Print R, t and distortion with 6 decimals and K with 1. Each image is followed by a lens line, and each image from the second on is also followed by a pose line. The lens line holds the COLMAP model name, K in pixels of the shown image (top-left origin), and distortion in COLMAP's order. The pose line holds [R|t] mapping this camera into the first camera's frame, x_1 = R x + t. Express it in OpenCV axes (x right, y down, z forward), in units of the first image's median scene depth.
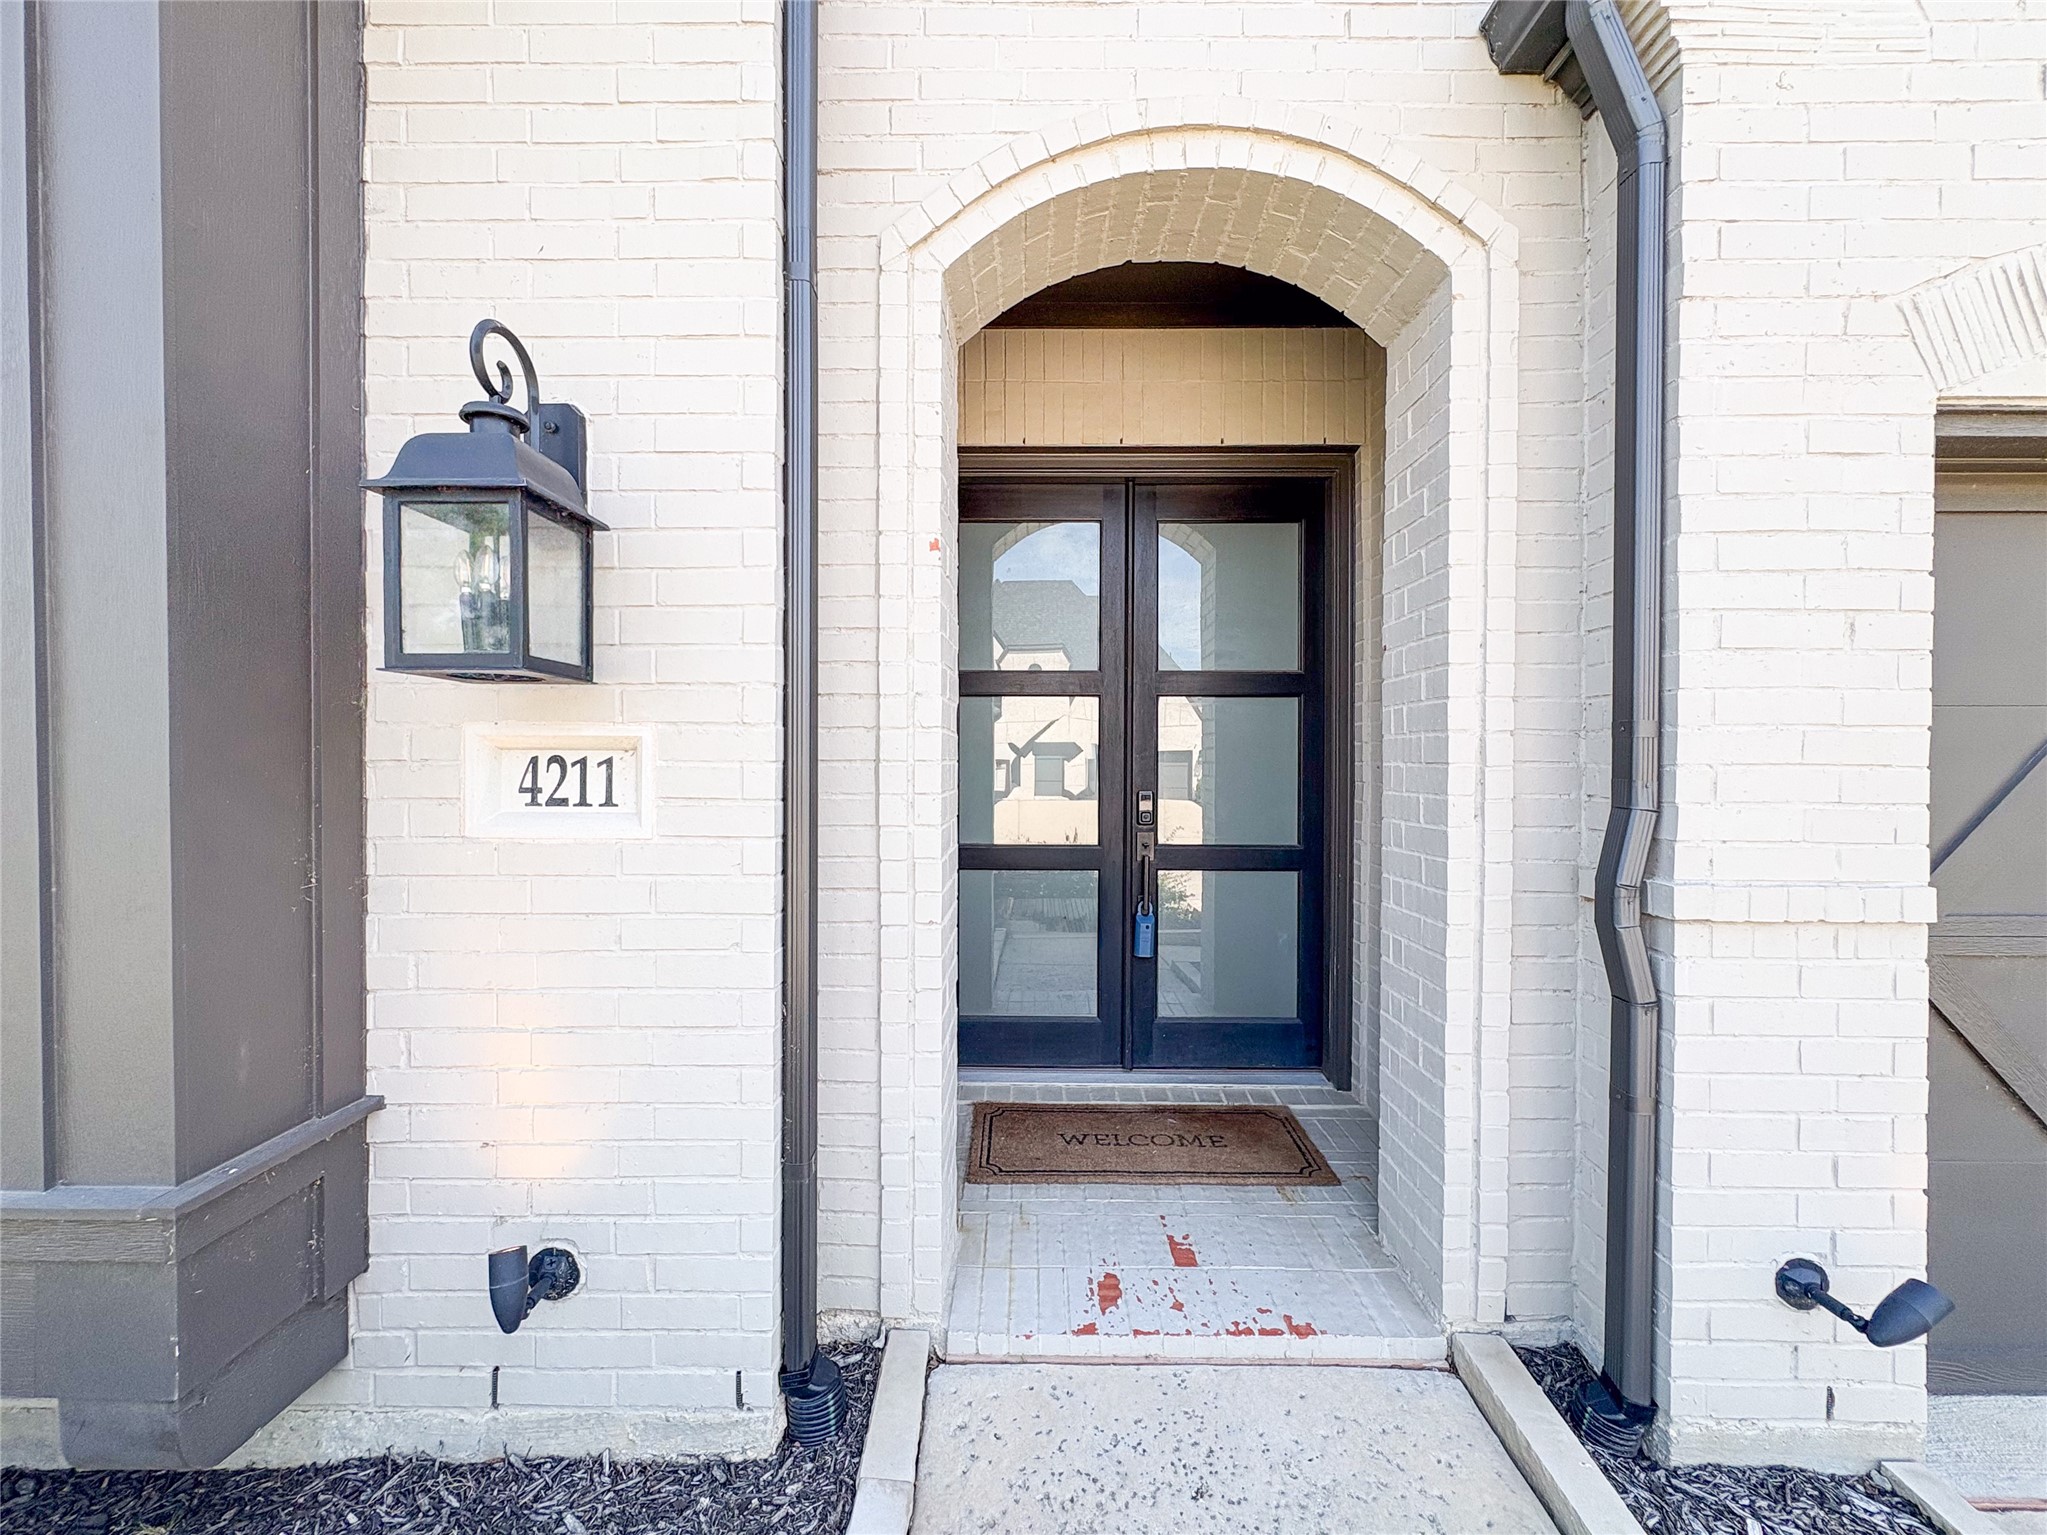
lens RADIAL K [[814.1, 0, 1025.7], [0, 814.1, 772.4], [0, 0, 1]] dist [-0.005110, 0.001602]
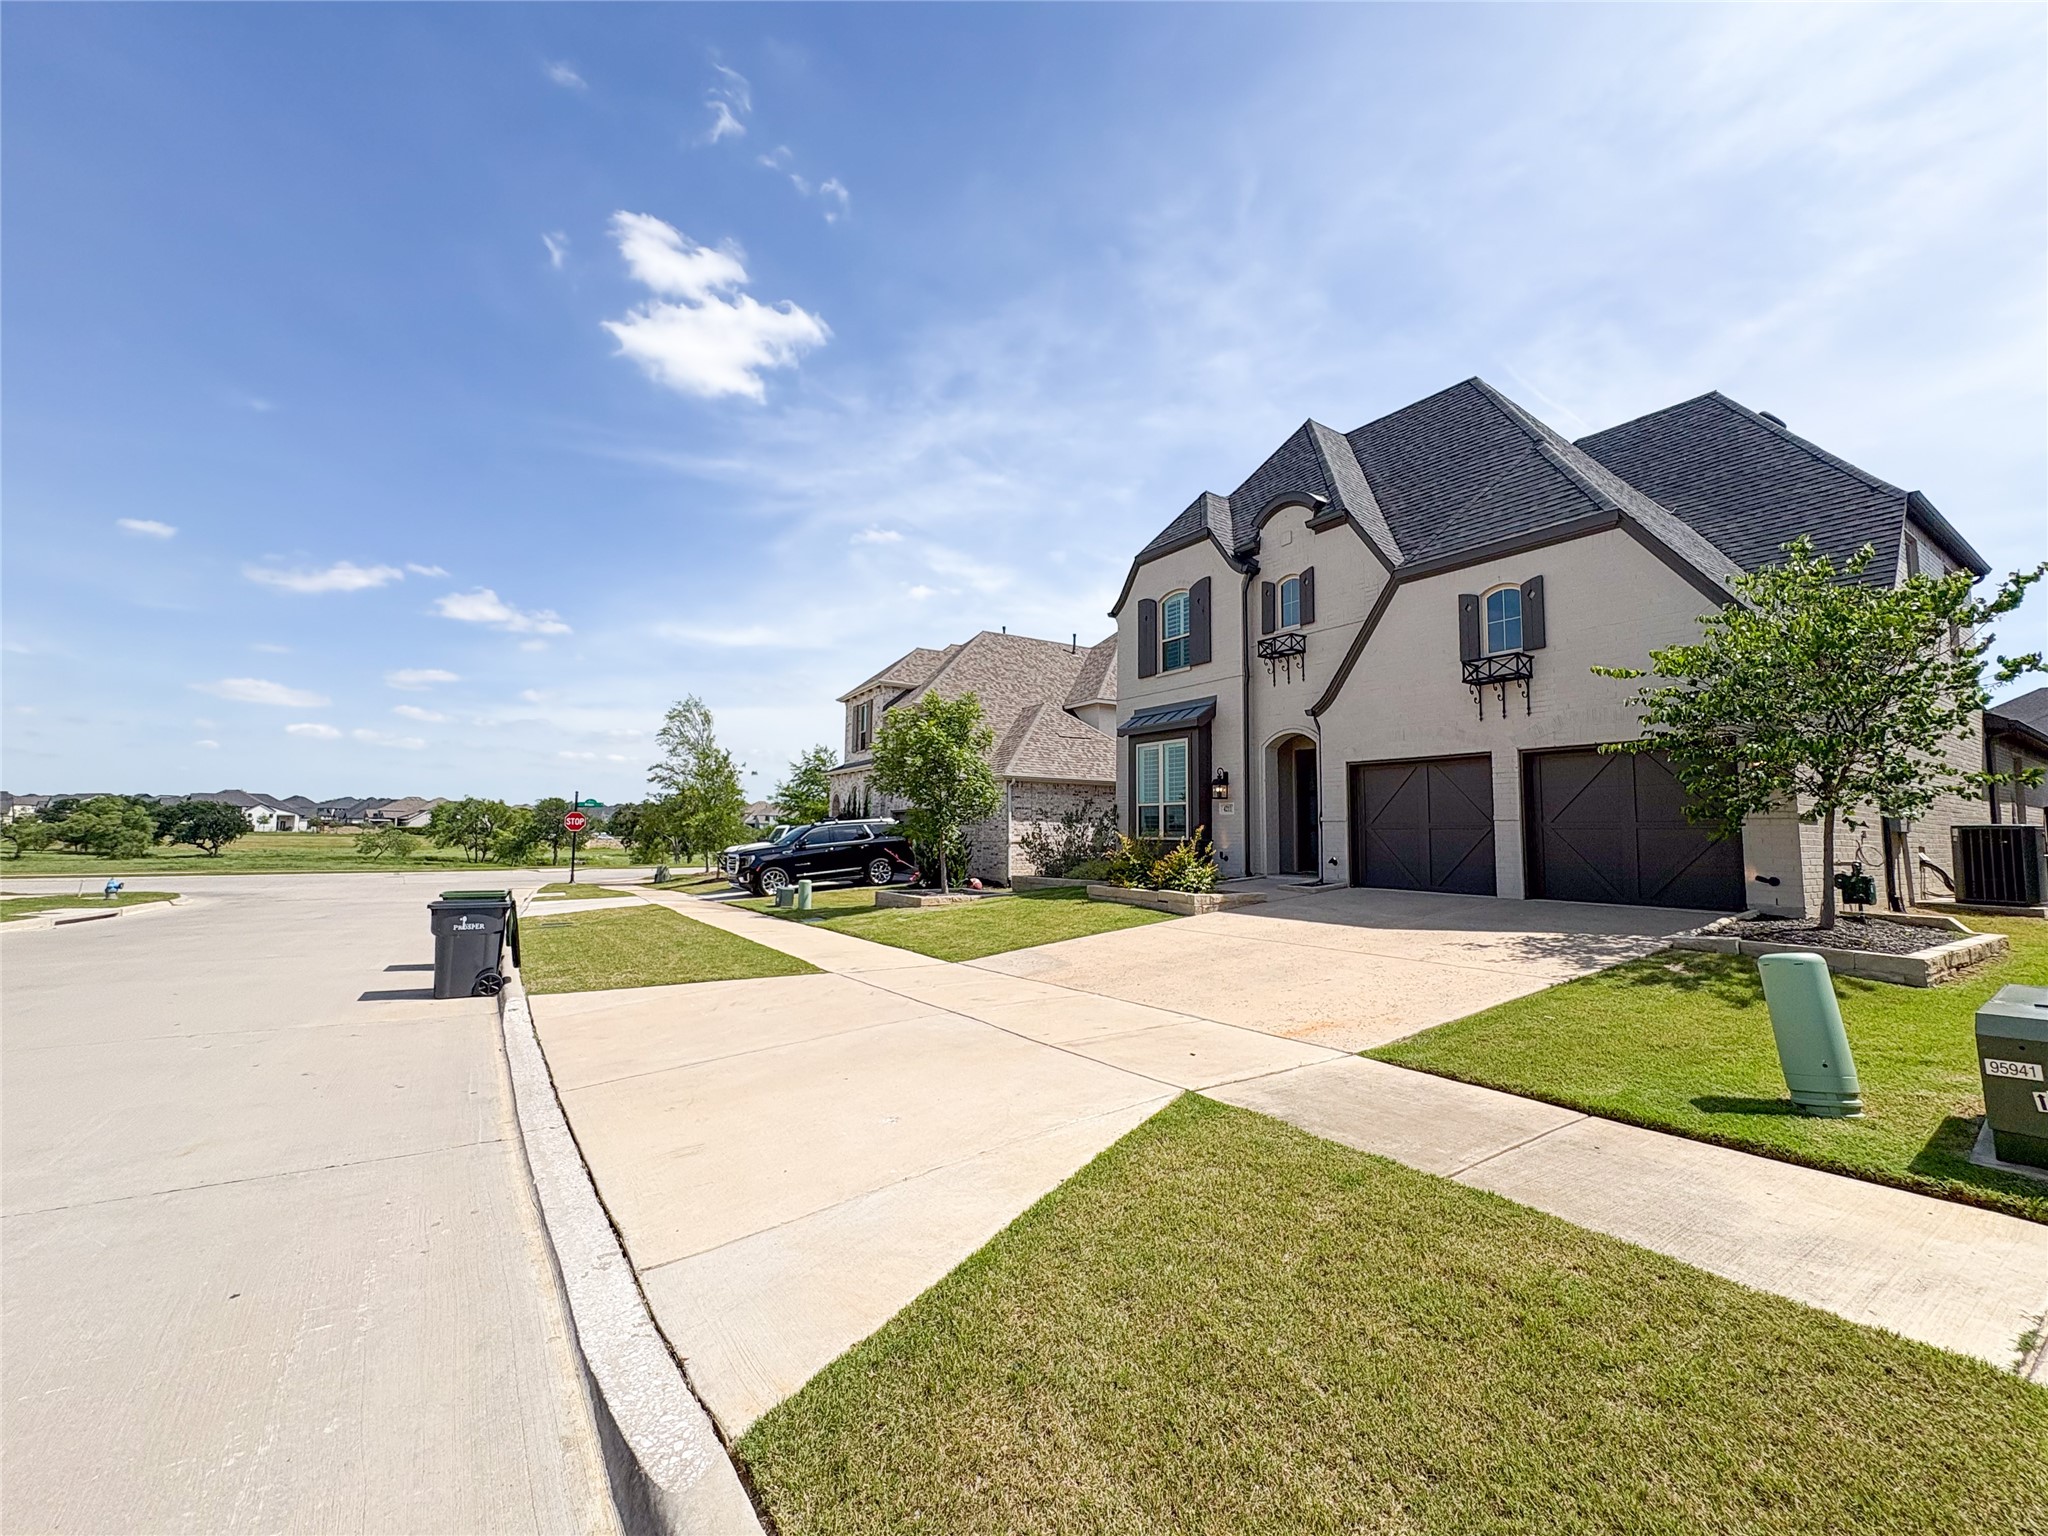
lens RADIAL K [[814.5, 0, 1026.9], [0, 814.5, 761.5], [0, 0, 1]] dist [-0.005110, 0.001602]
pose [[0.564745, -0.072528, -0.822072, 6.365526], [-0.029079, 0.993763, -0.107653, 0.593482], [0.824753, 0.084702, 0.559113, -6.748787]]
